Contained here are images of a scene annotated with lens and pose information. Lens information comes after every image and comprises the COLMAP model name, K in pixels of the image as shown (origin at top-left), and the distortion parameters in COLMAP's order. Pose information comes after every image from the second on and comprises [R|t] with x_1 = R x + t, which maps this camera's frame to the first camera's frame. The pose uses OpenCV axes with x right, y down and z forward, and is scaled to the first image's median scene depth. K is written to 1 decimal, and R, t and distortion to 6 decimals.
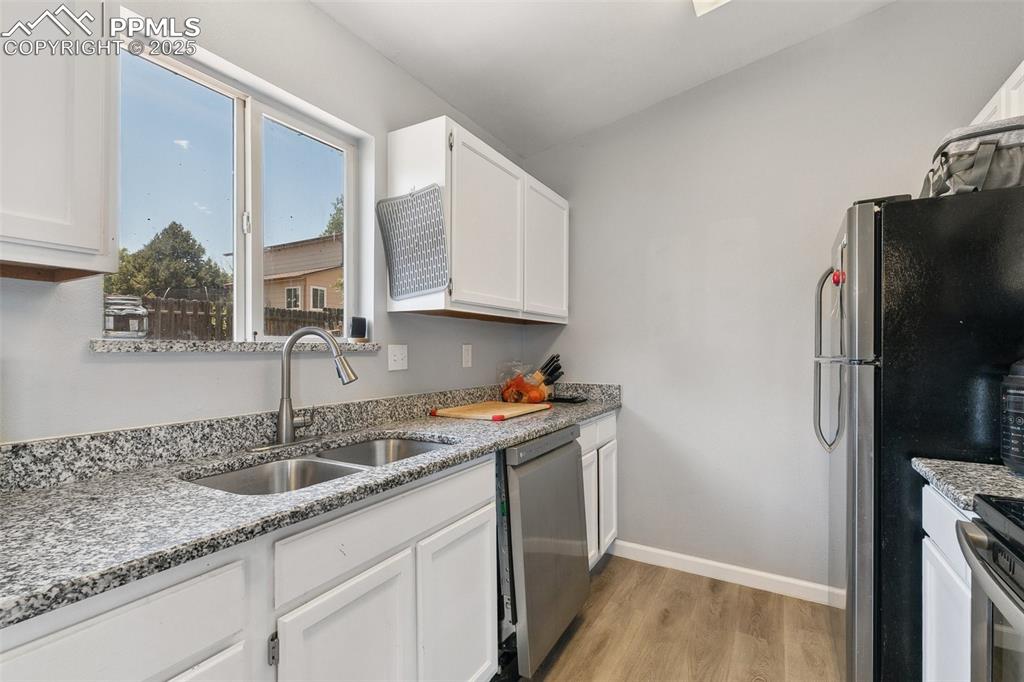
lens RADIAL K [[462.3, 0, 505.2], [0, 462.3, 349.0], [0, 0, 1]] dist [0.005756, -0.000631]
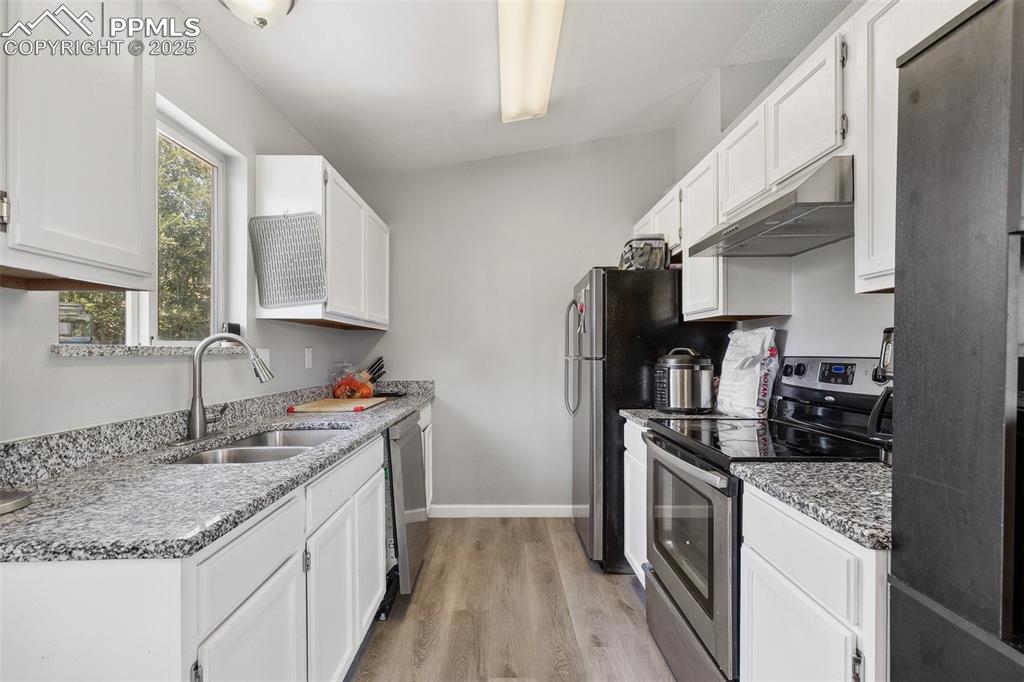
lens RADIAL K [[462.3, 0, 497.7], [0, 462.3, 351.2], [0, 0, 1]] dist [0.005756, -0.000631]
pose [[0.868085, -0.002369, 0.496409, -0.355744], [0.002678, 0.999996, 0.000090, -0.001536], [-0.496408, 0.001252, 0.868088, -0.278415]]
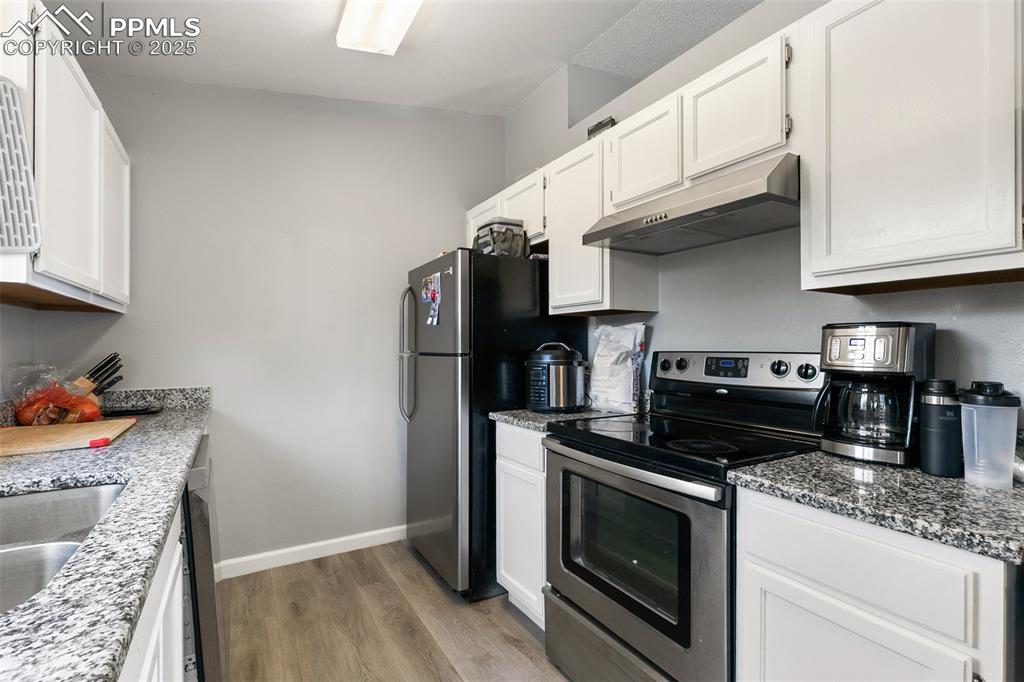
lens RADIAL K [[462.3, 0, 503.4], [0, 462.3, 345.9], [0, 0, 1]] dist [0.005756, -0.000631]
pose [[0.490950, 0.000594, 0.871187, -0.395097], [0.000203, 1.000000, -0.000797, 0.000335], [-0.871188, 0.000568, 0.490950, 0.123367]]
